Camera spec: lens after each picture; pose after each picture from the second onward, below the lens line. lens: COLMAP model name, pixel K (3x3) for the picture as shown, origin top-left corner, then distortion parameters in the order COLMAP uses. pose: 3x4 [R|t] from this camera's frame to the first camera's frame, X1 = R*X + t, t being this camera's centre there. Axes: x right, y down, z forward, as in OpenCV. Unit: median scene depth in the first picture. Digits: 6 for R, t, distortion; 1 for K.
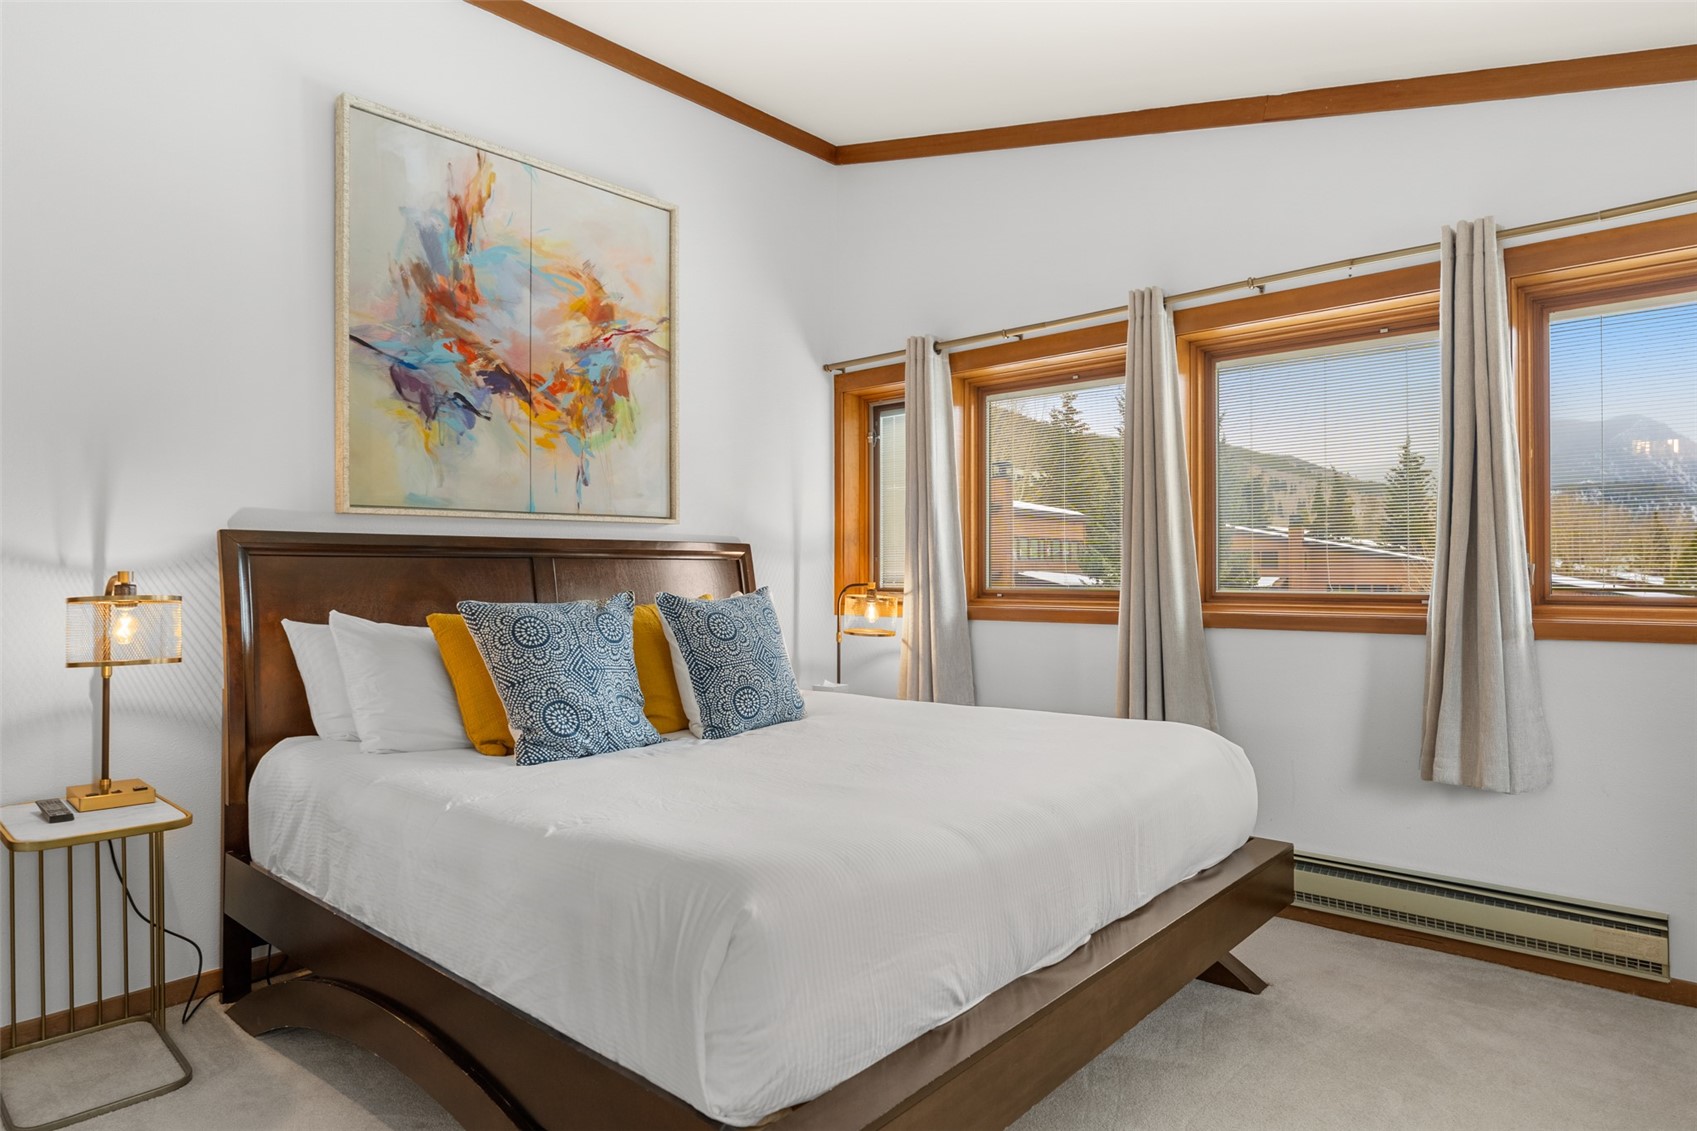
lens RADIAL K [[968.5, 0, 848.5], [0, 968.5, 565.5], [0, 0, 1]] dist [0.000175, -0.000022]
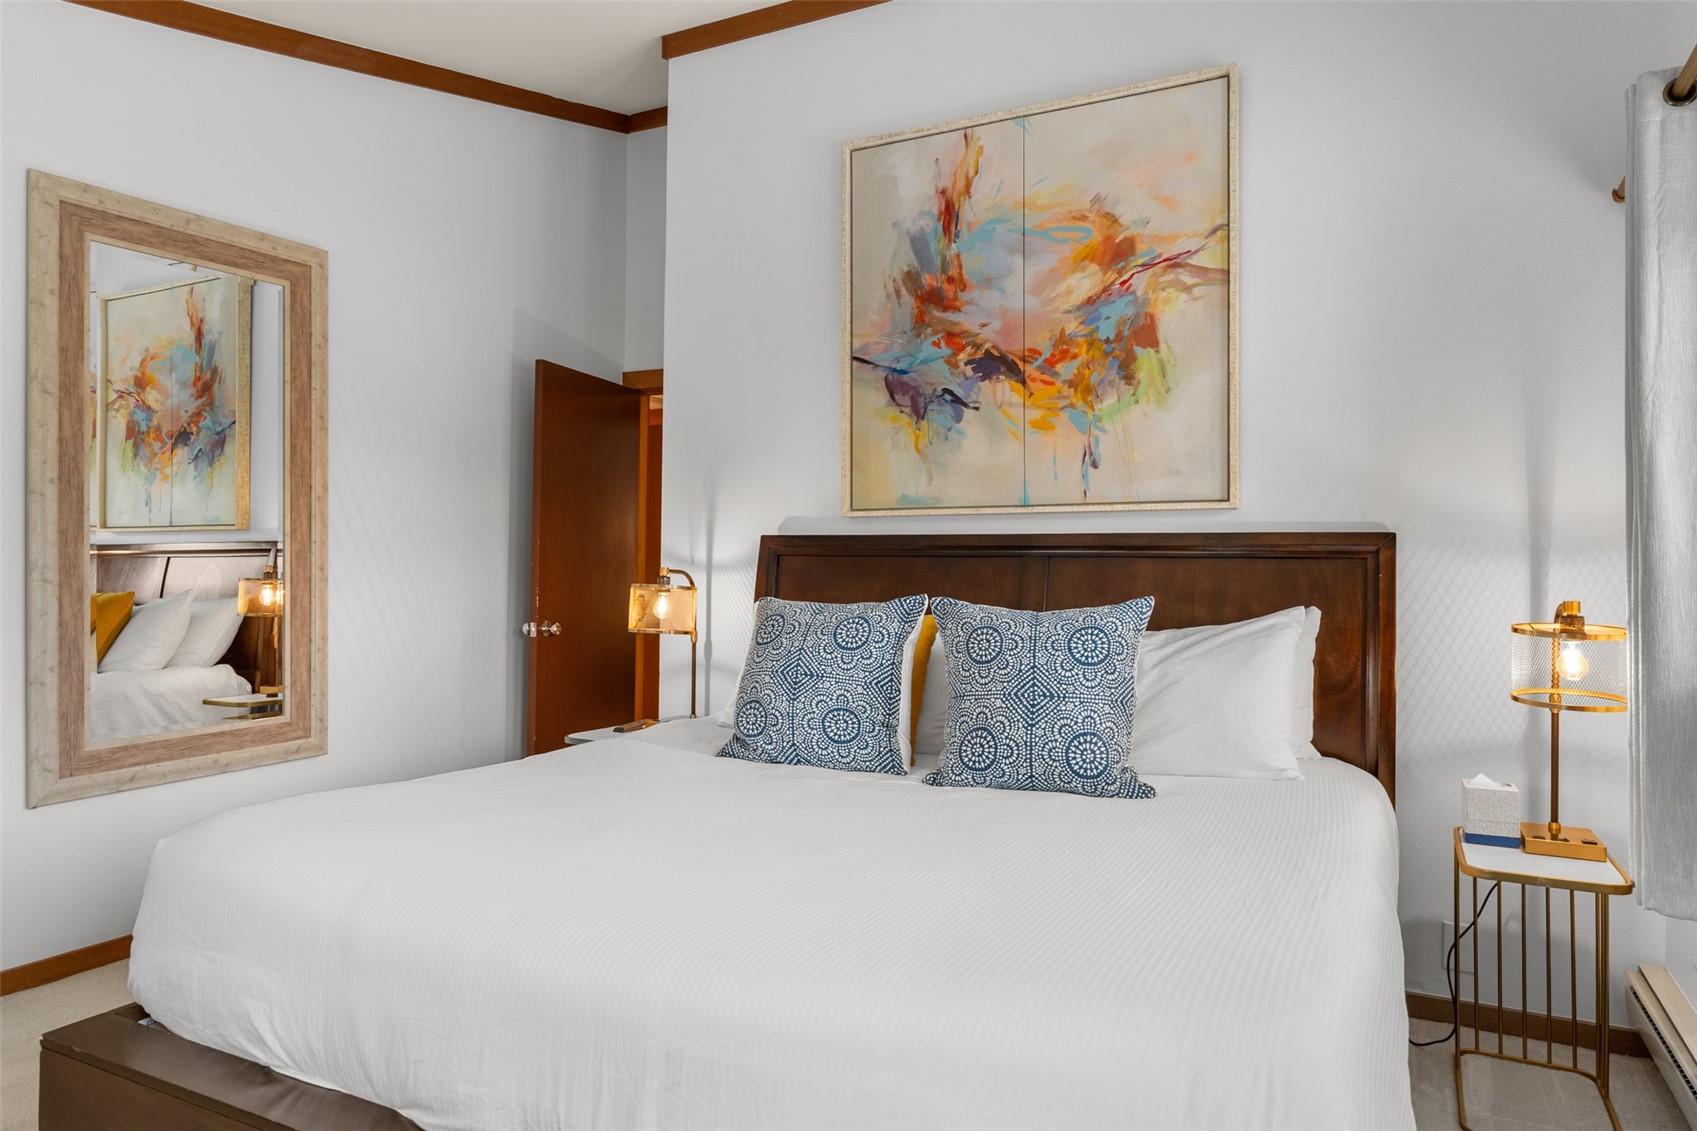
lens RADIAL K [[1073.6, 0, 846.5], [0, 1073.6, 583.3], [0, 0, 1]] dist [0.000120, -0.001246]
pose [[0.254953, 0.000997, -0.966953, 0.592485], [-0.015752, 0.999871, -0.003123, 0.022468], [0.966825, 0.016028, 0.254936, 0.603677]]
